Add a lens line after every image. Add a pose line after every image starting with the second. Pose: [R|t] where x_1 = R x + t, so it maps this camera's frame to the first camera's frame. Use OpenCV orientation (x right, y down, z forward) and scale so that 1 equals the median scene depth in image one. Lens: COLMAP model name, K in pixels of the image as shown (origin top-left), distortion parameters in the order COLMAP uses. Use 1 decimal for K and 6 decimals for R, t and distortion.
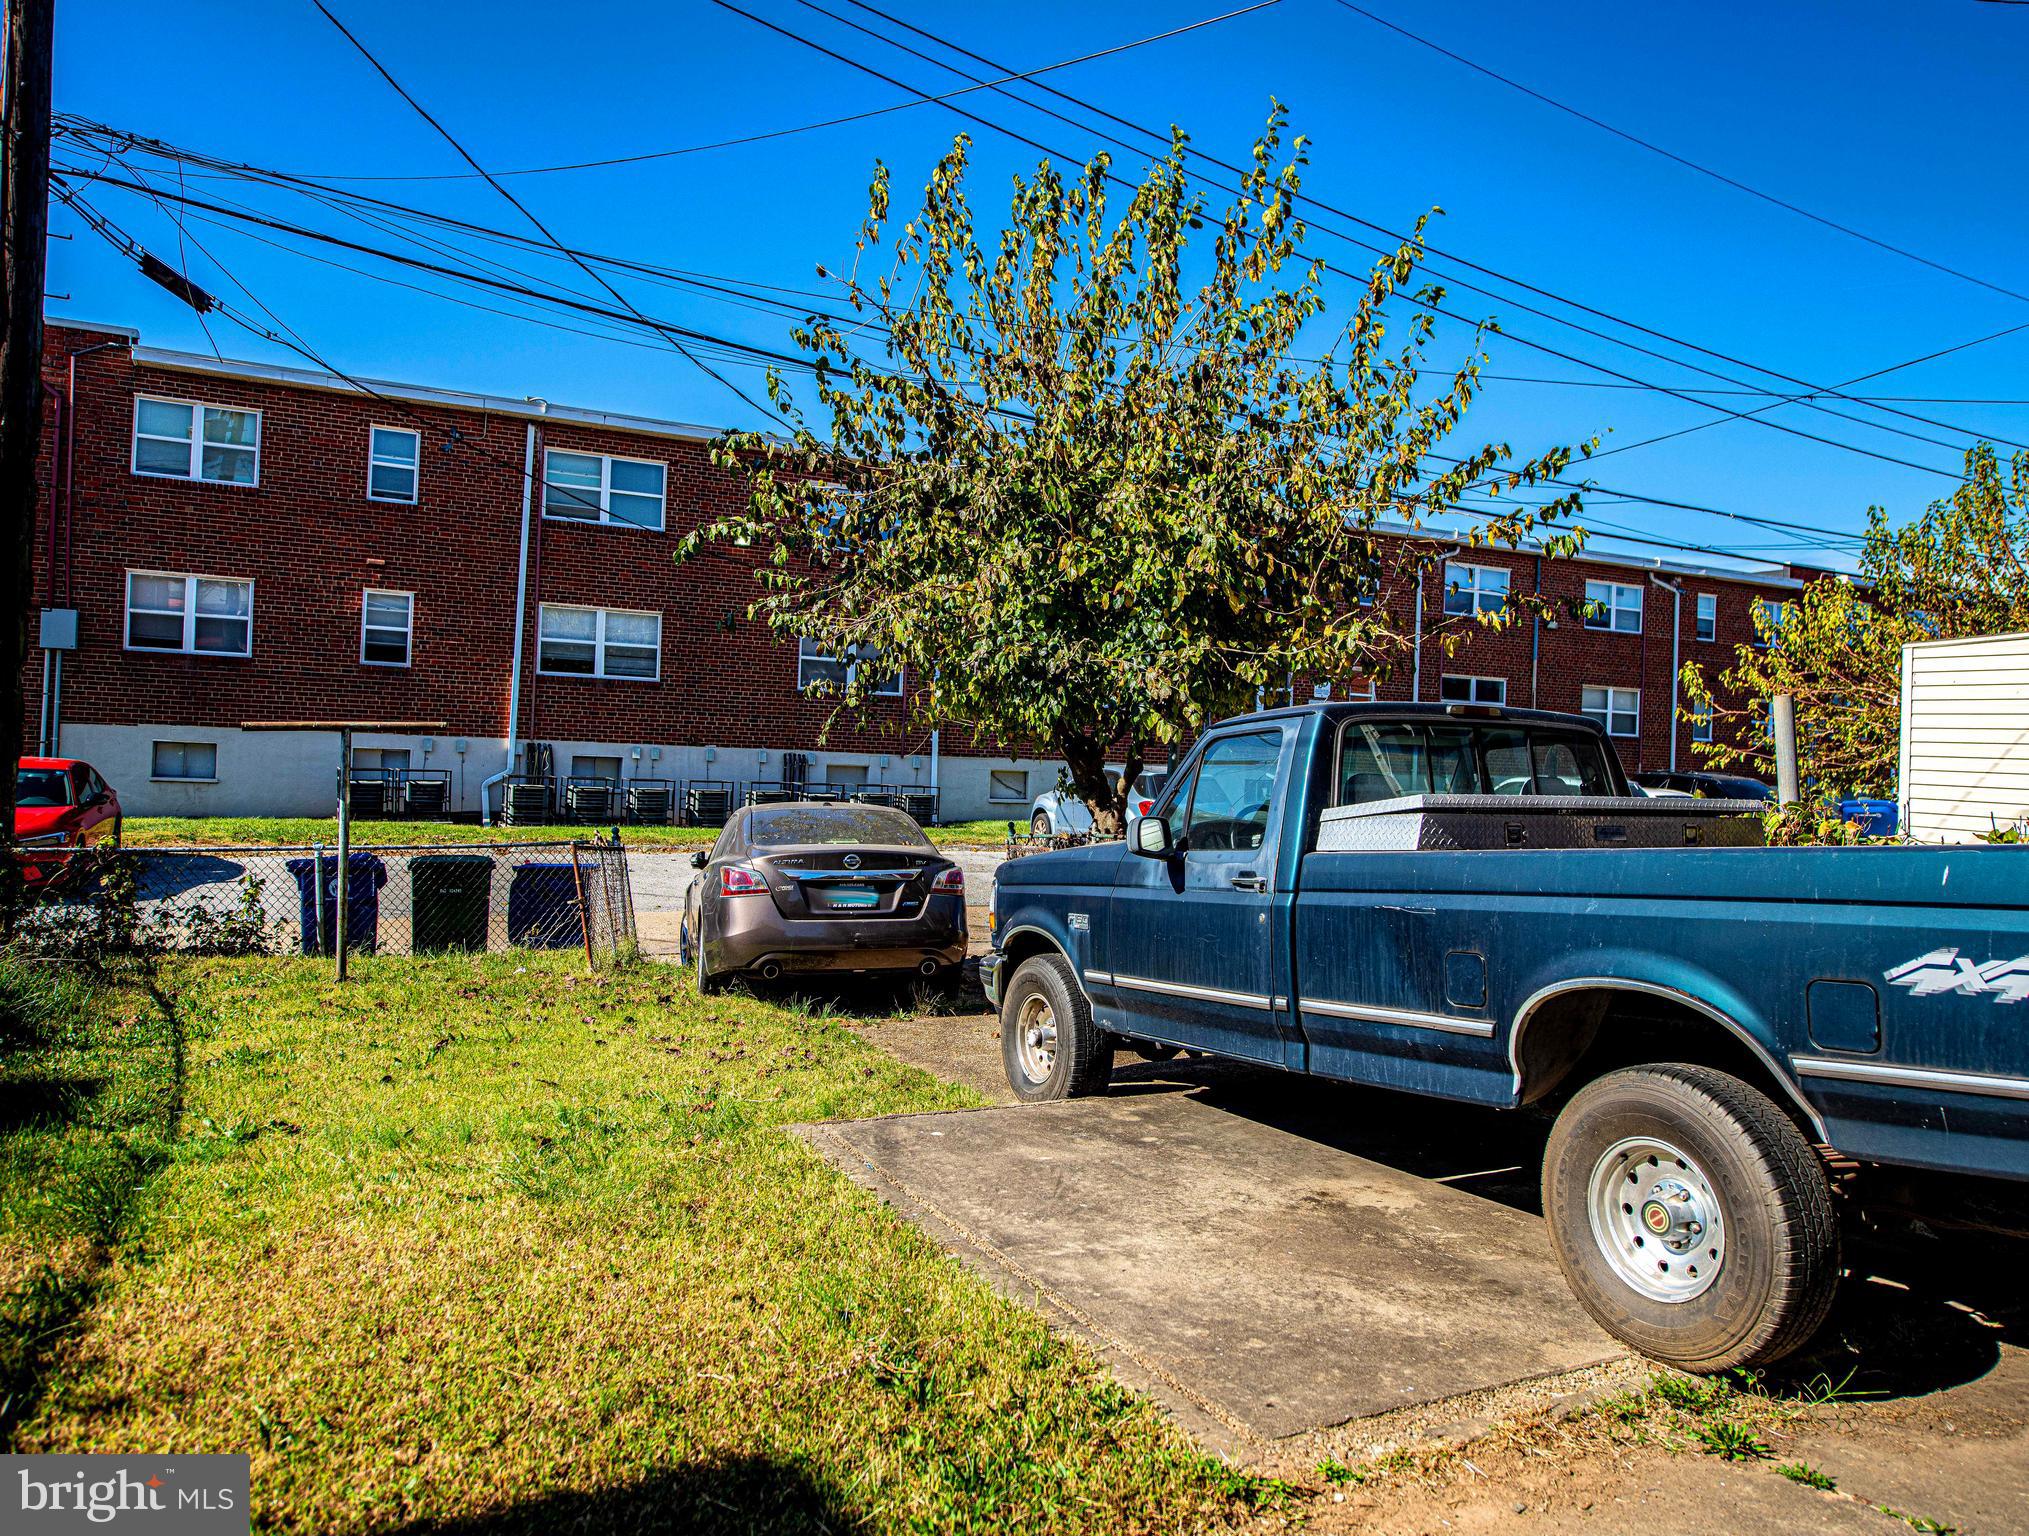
lens RADIAL K [[1411.7, 0, 1020.4], [0, 1411.7, 753.4], [0, 0, 1]] dist [0.005972, -0.006445]
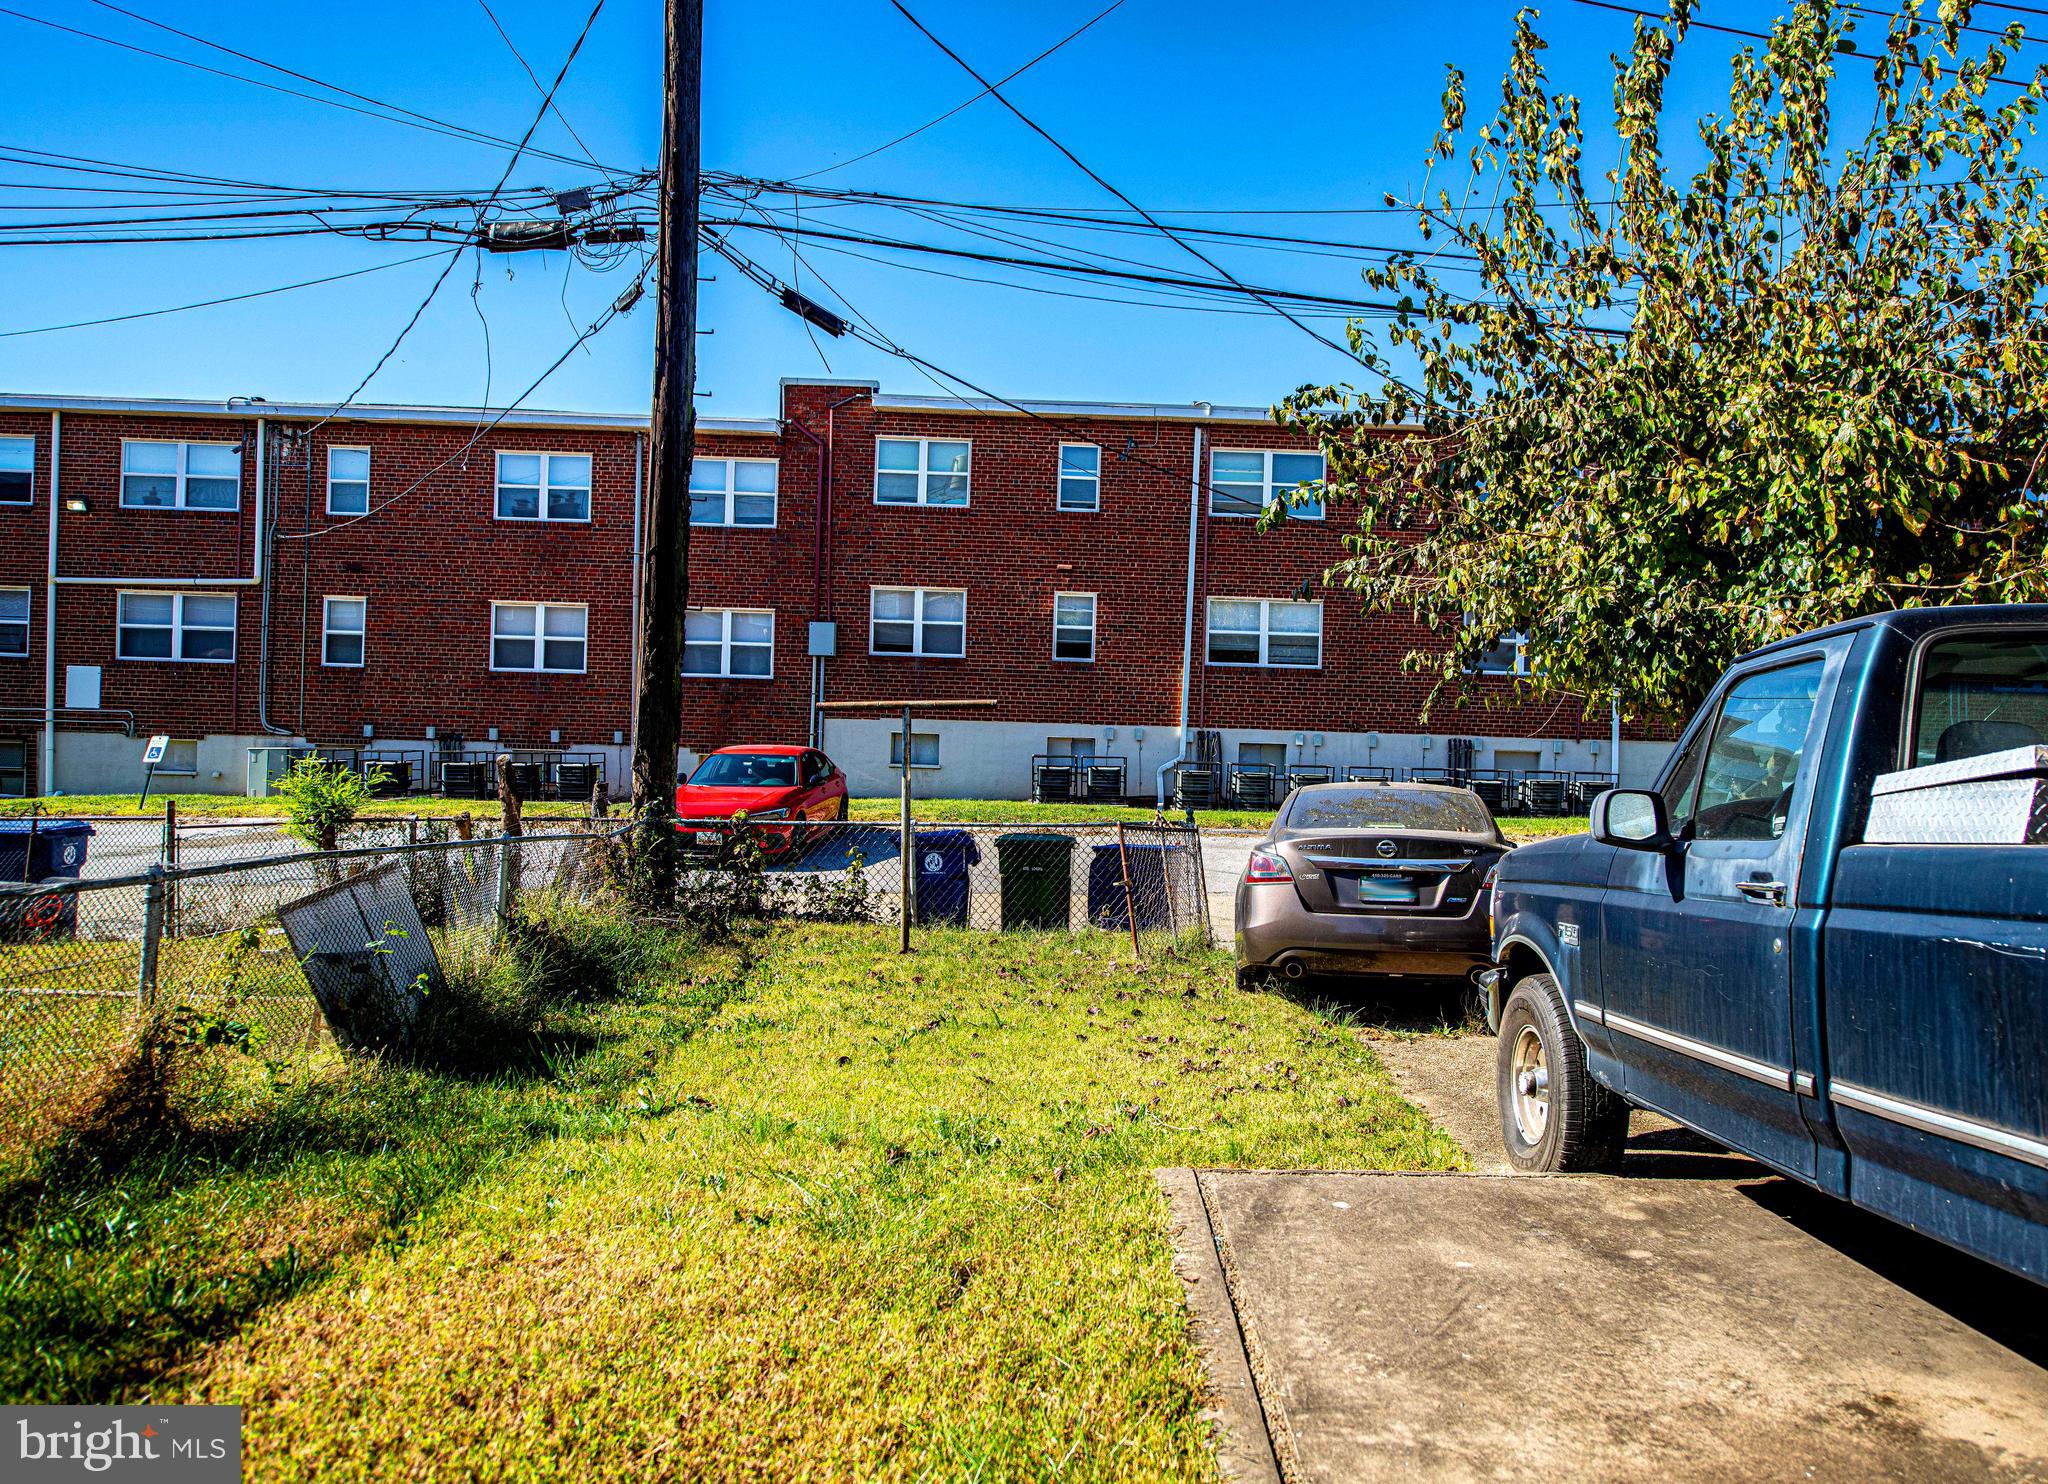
lens RADIAL K [[1362.5, 0, 1127.9], [0, 1362.5, 726.6], [0, 0, 1]] dist [0.002336, 0.000283]
pose [[0.904914, -0.013609, -0.425376, 0.079483], [0.007644, 0.999847, -0.015726, 0.011491], [0.425525, 0.010979, 0.904880, 0.146954]]
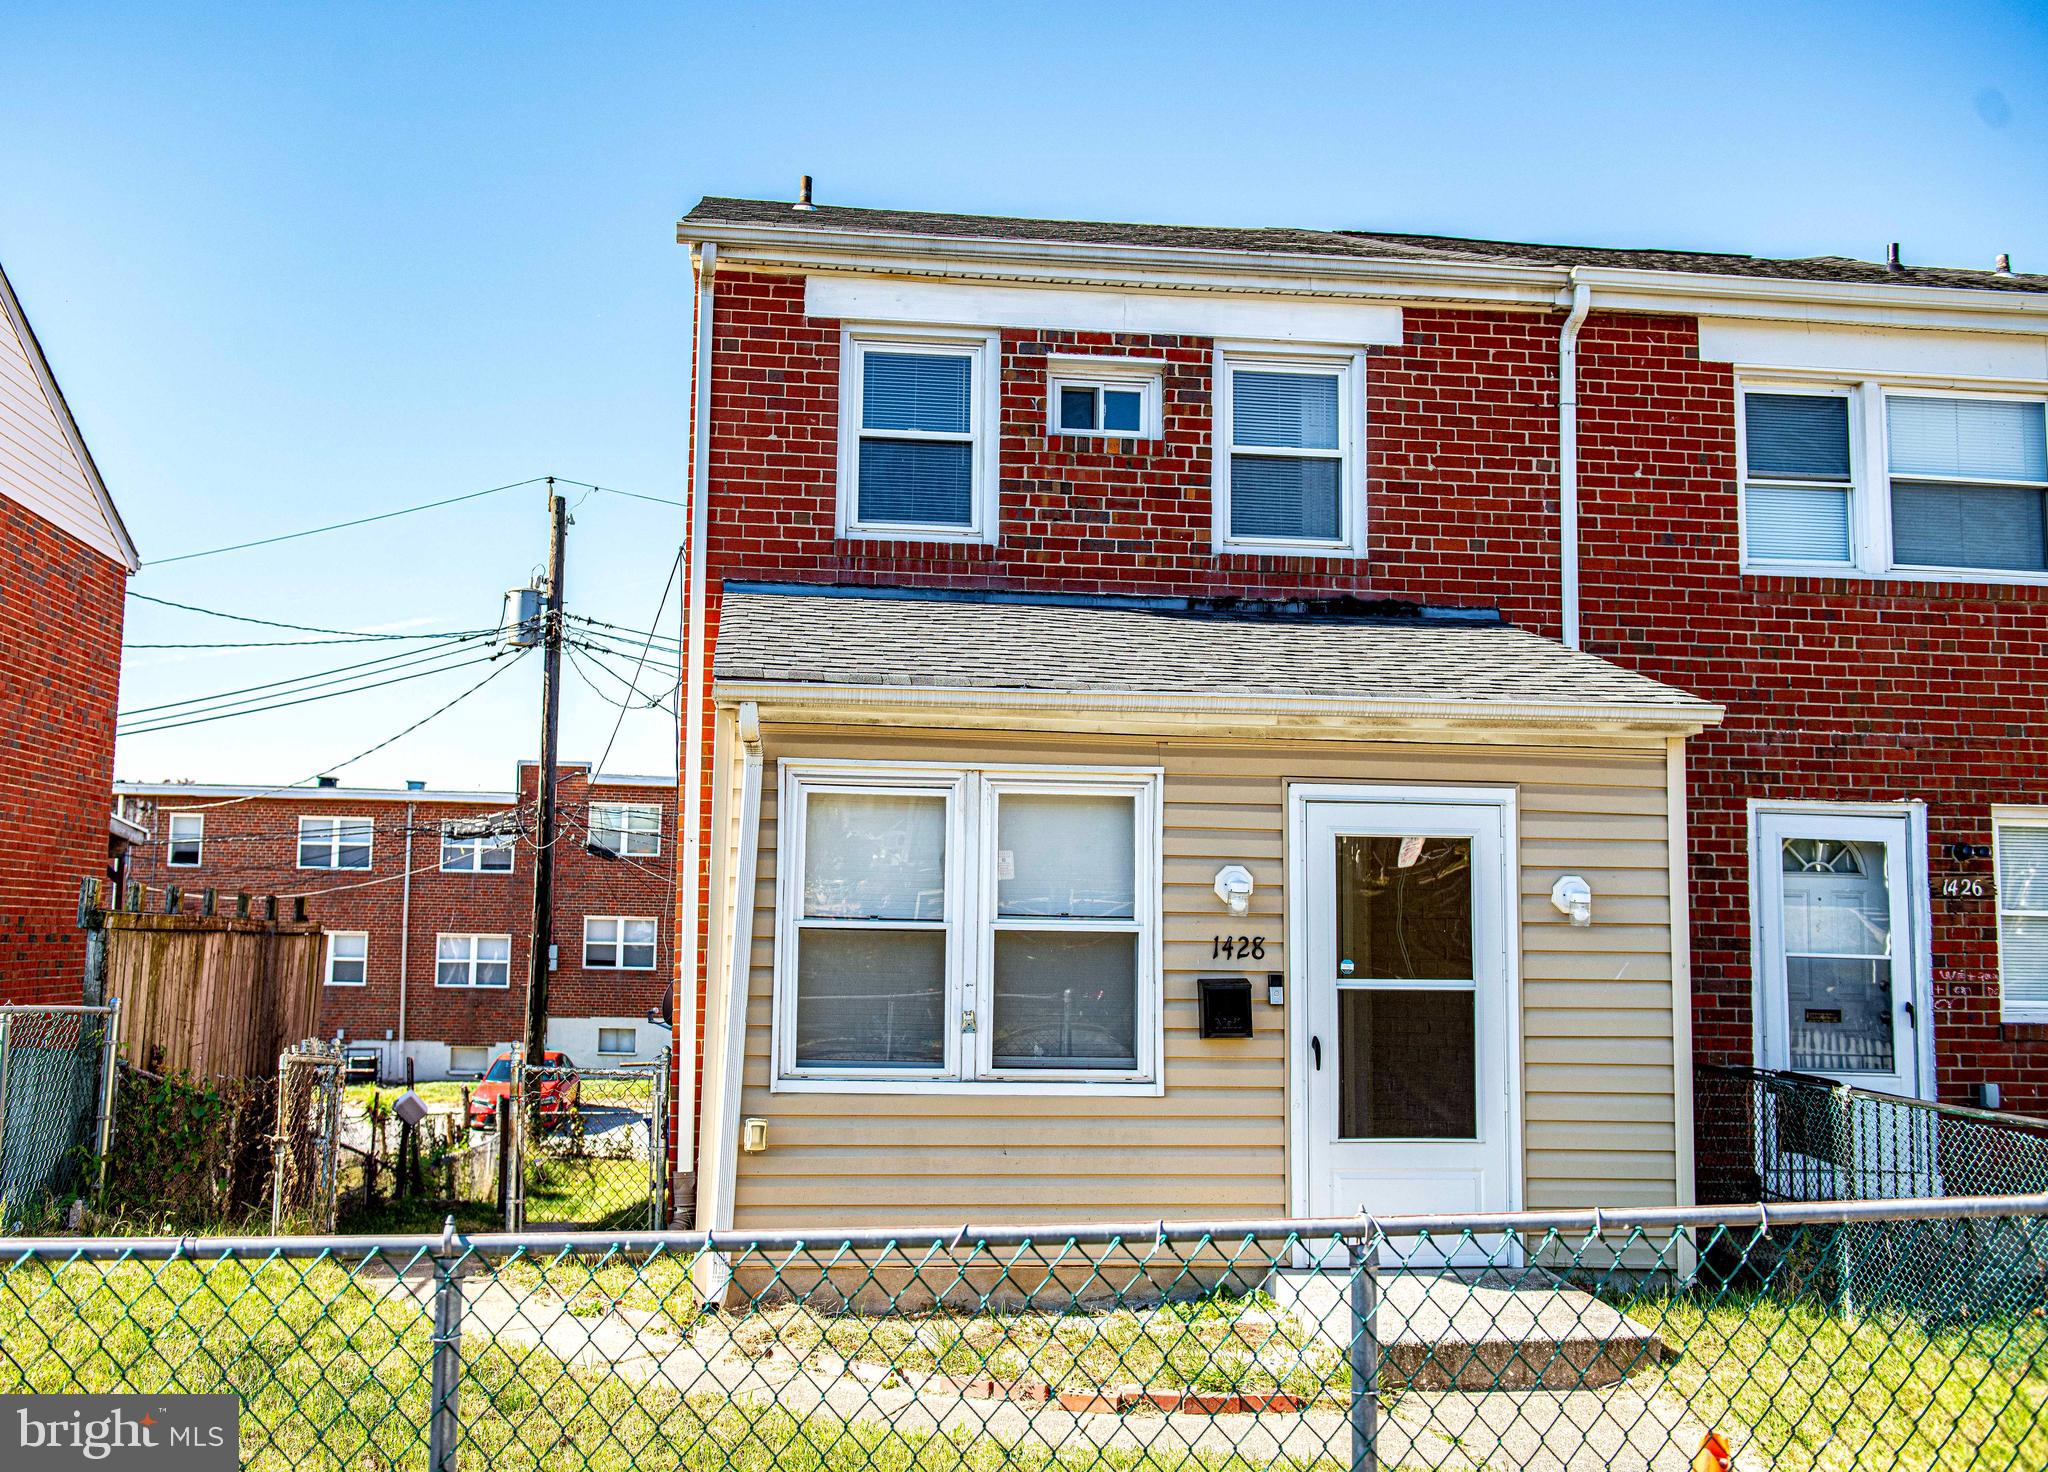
lens RADIAL K [[1893.4, 0, 934.0], [0, 1893.4, 725.9], [0, 0, 1]] dist [-0.005042, 0.000000]
pose [[0.926518, -0.060659, -0.371328, 1.040821], [0.017207, 0.992717, -0.119233, -0.172732], [0.375856, 0.104082, 0.920814, -1.621824]]
